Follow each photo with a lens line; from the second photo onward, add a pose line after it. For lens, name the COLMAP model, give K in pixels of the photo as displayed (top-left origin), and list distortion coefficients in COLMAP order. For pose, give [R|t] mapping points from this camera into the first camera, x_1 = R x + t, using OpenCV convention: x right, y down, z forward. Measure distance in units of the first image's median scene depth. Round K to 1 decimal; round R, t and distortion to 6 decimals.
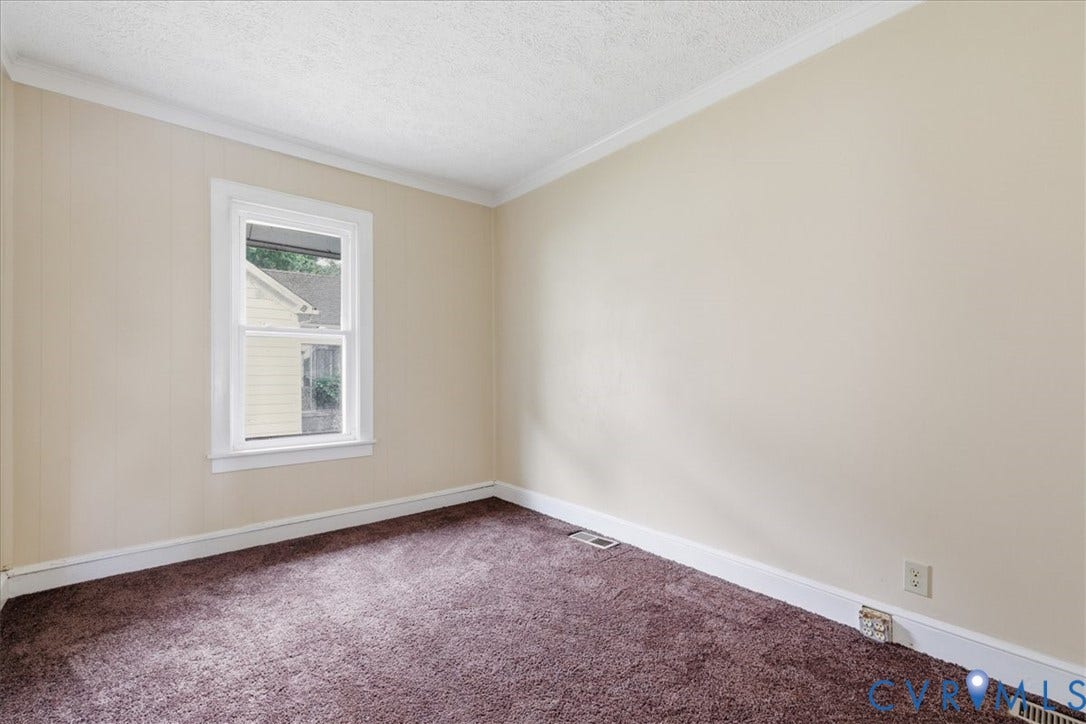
lens RADIAL K [[460.5, 0, 546.1], [0, 460.5, 369.7], [0, 0, 1]] dist [0.013295, -0.000214]
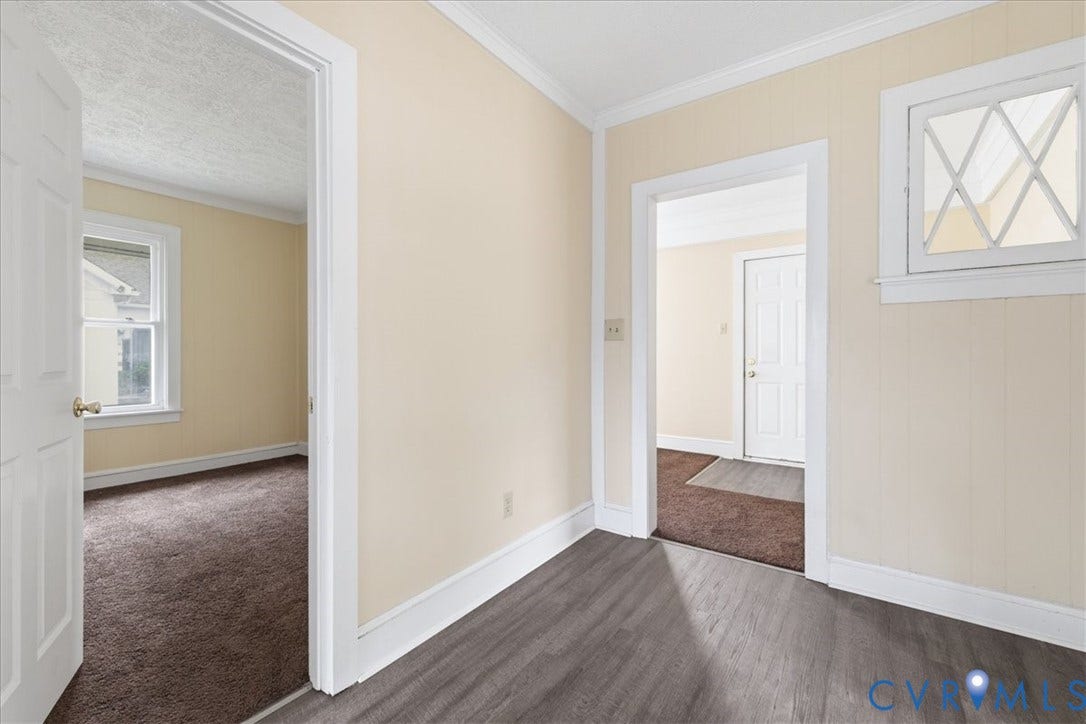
lens RADIAL K [[460.5, 0, 542.5], [0, 460.5, 356.1], [0, 0, 1]] dist [0.013295, -0.000214]
pose [[0.969569, 0.004168, 0.244783, 0.279365], [-0.005134, 0.999981, 0.003308, -0.000597], [-0.244765, -0.004464, 0.969572, -0.479184]]
